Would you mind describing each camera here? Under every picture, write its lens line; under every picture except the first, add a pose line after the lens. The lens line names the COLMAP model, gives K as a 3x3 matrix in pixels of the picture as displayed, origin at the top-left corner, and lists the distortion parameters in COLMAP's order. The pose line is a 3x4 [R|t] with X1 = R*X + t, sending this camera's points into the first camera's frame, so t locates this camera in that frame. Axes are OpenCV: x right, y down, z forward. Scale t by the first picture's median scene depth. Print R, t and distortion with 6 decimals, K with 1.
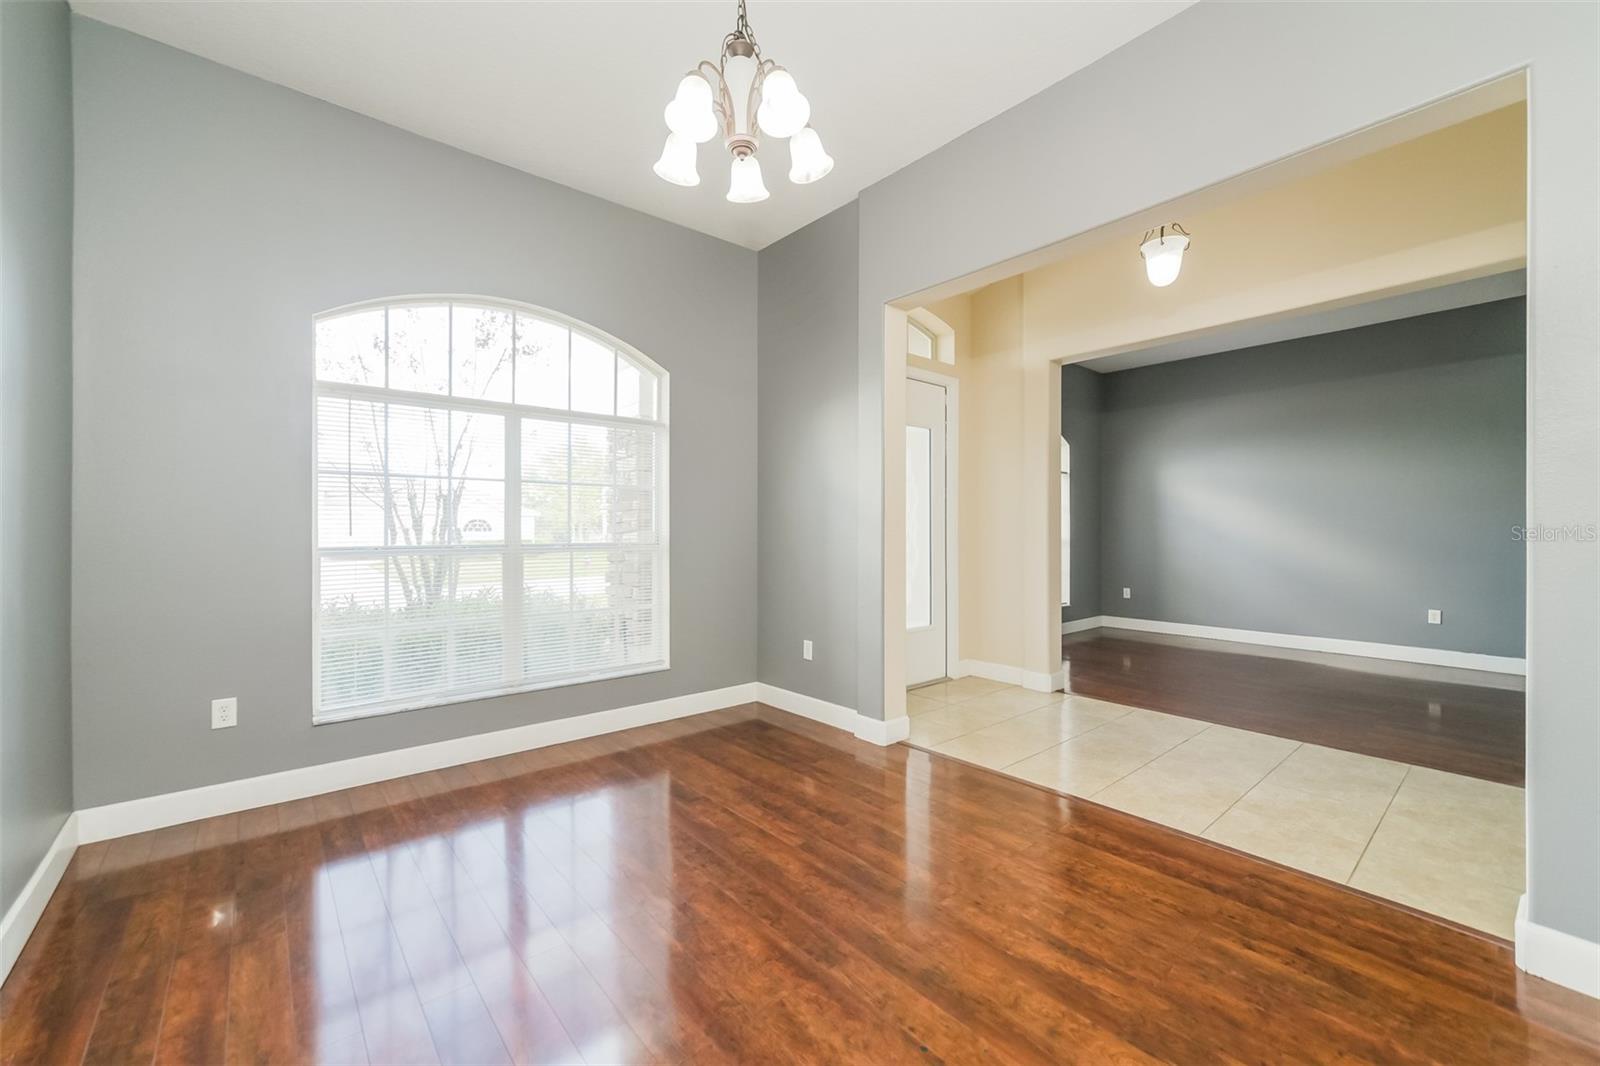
lens RADIAL K [[632.7, 0, 799.1], [0, 632.7, 538.7], [0, 0, 1]] dist [-0.012795, 0.001425]
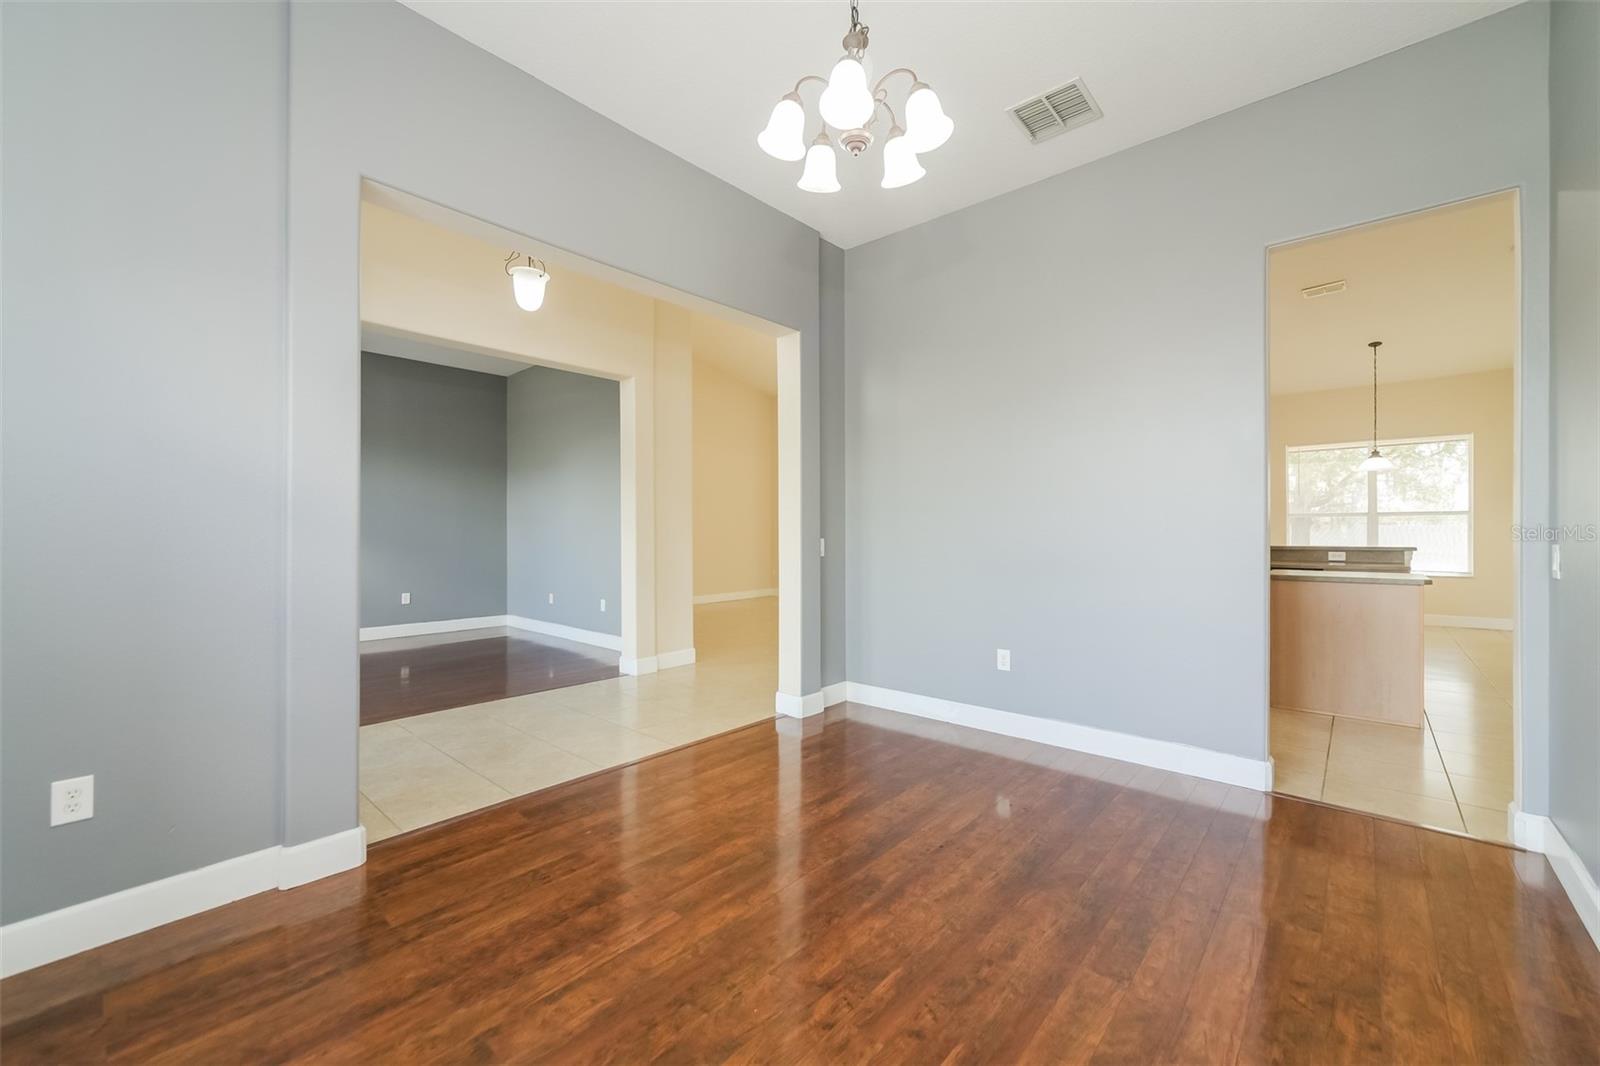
lens RADIAL K [[632.7, 0, 799.9], [0, 632.7, 531.7], [0, 0, 1]] dist [-0.012795, 0.001425]
pose [[-0.139772, -0.001429, 0.990183, -0.716881], [0.013287, 0.999906, 0.003319, -0.006176], [-0.990095, 0.013621, -0.139740, 0.829252]]
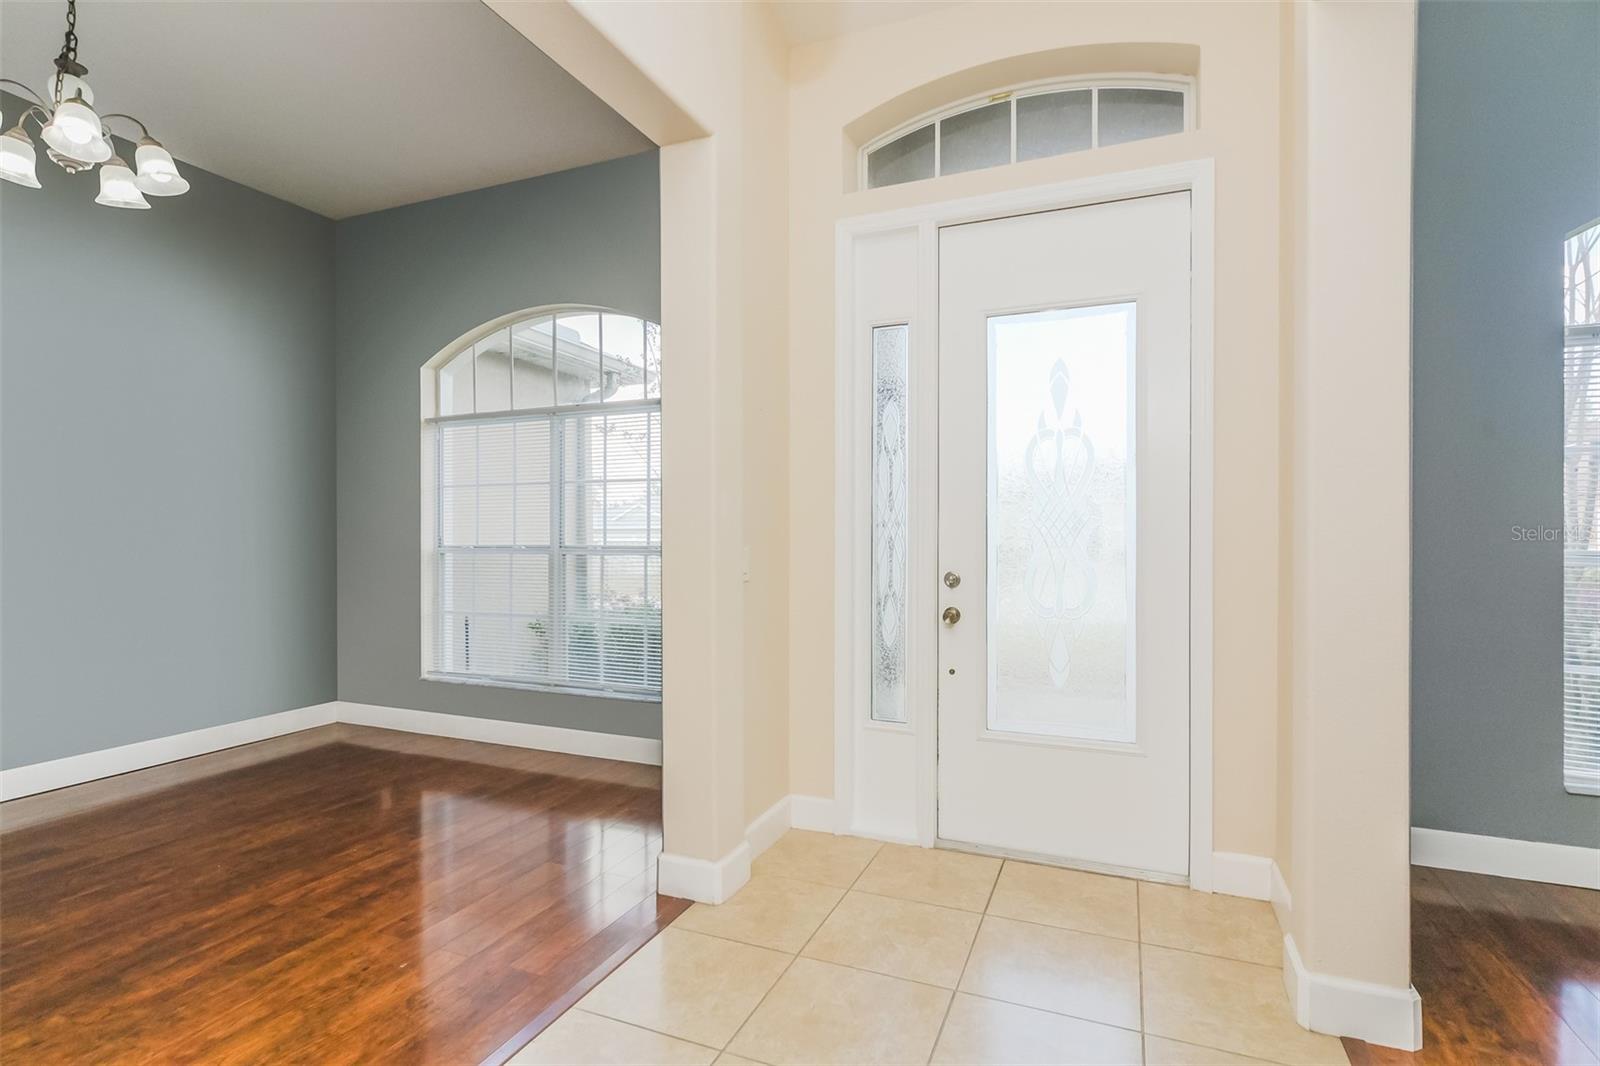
lens RADIAL K [[784.8, 0, 792.0], [0, 784.8, 529.4], [0, 0, 1]] dist [0.010510, -0.000546]
pose [[0.442659, -0.005366, -0.896674, 1.088530], [-0.011223, 0.999871, -0.011524, -0.006546], [0.896620, 0.015165, 0.442542, 1.000857]]
